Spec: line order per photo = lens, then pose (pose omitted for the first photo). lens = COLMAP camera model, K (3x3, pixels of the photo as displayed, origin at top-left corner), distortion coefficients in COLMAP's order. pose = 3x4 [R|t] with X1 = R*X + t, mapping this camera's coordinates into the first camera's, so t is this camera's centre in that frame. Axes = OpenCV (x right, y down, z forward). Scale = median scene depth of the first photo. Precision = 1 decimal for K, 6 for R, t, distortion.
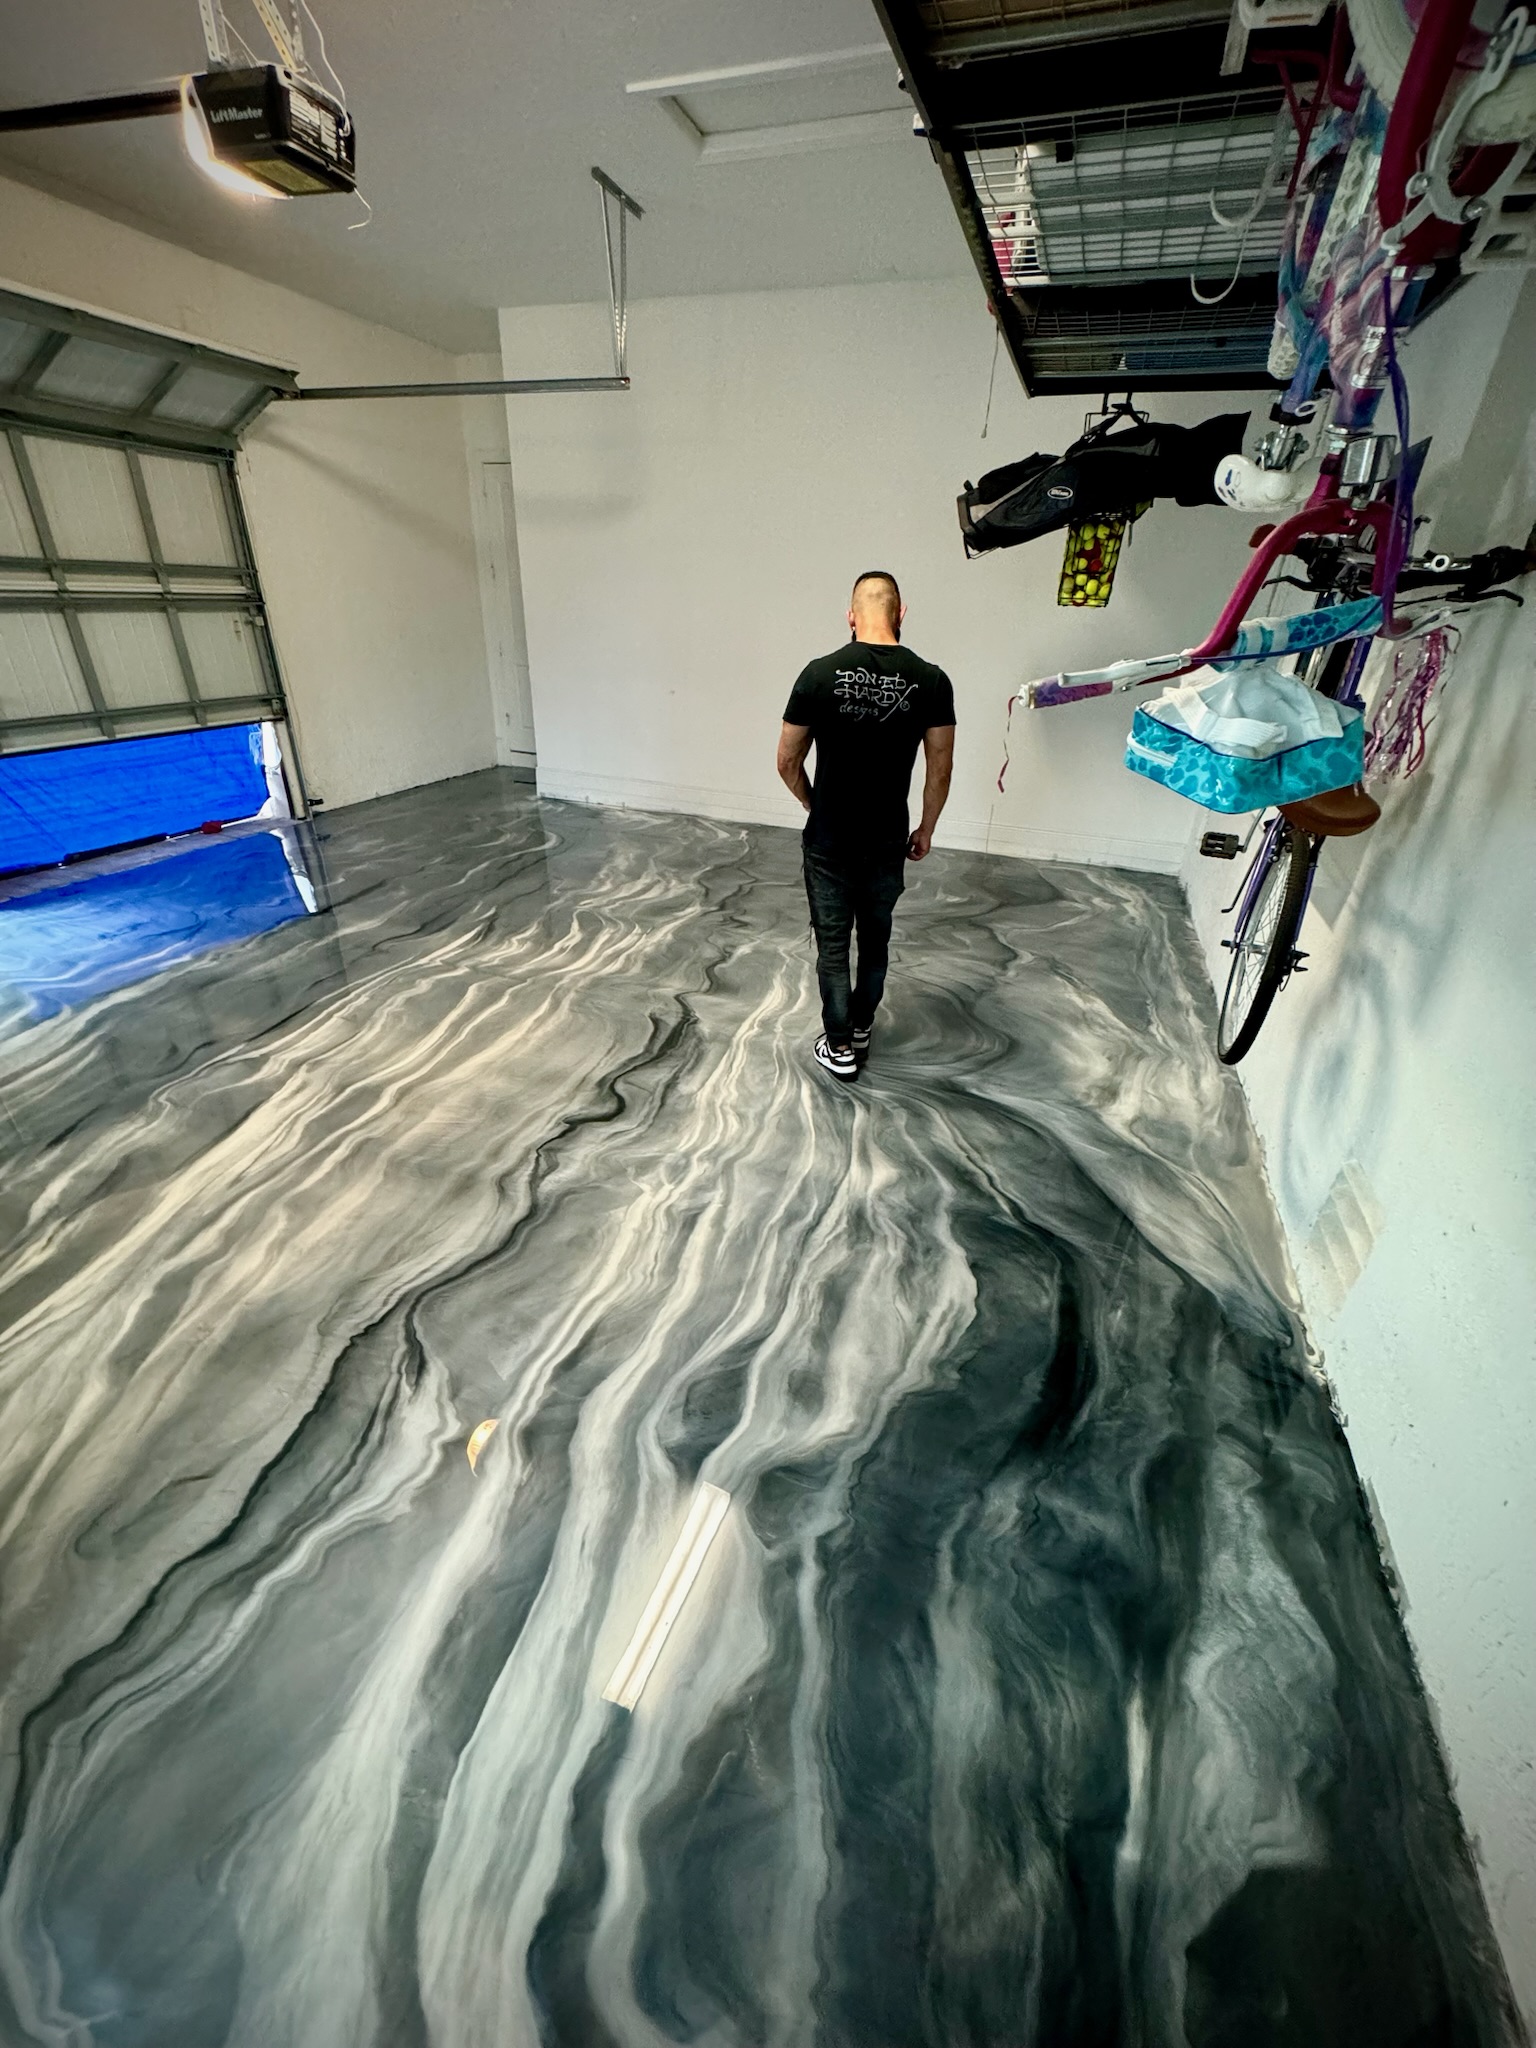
lens RADIAL K [[814.0, 0, 764.3], [0, 814.0, 1026.5], [0, 0, 1]] dist [0.000353, -0.000194]
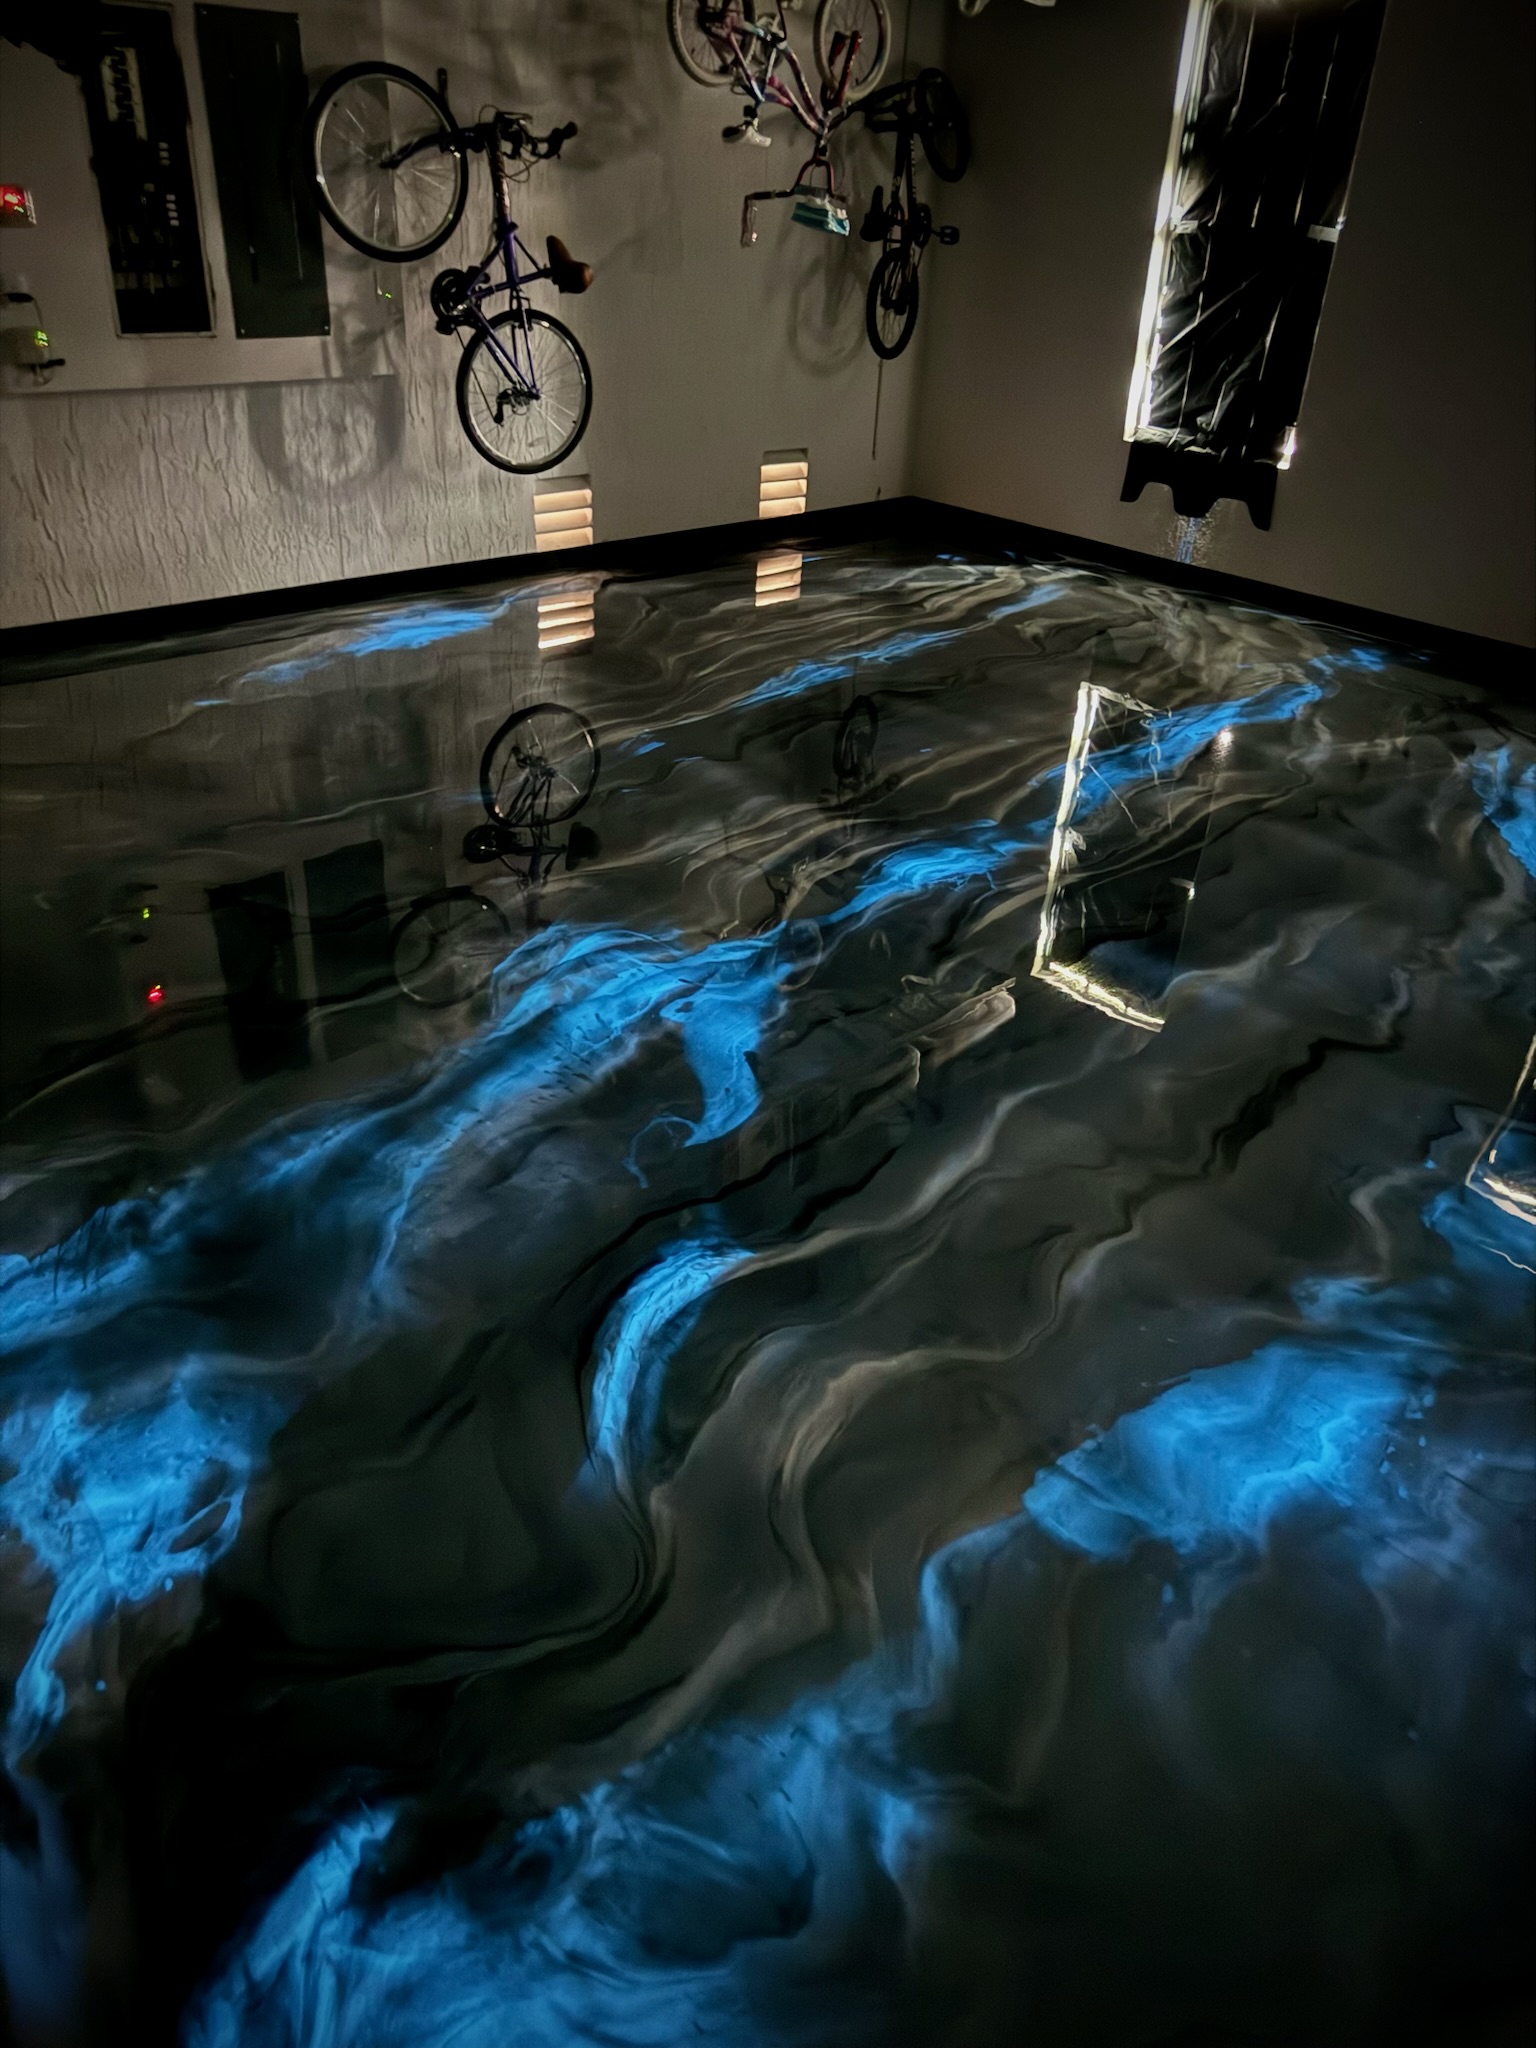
lens RADIAL K [[1460.8, 0, 753.0], [0, 1460.8, 1015.9], [0, 0, 1]] dist [0.066629, -0.096654]
pose [[-0.887841, -0.292969, 0.354834, -0.976687], [0.145933, 0.552049, 0.820942, -1.472494], [-0.436396, 0.780648, -0.447378, 2.607635]]
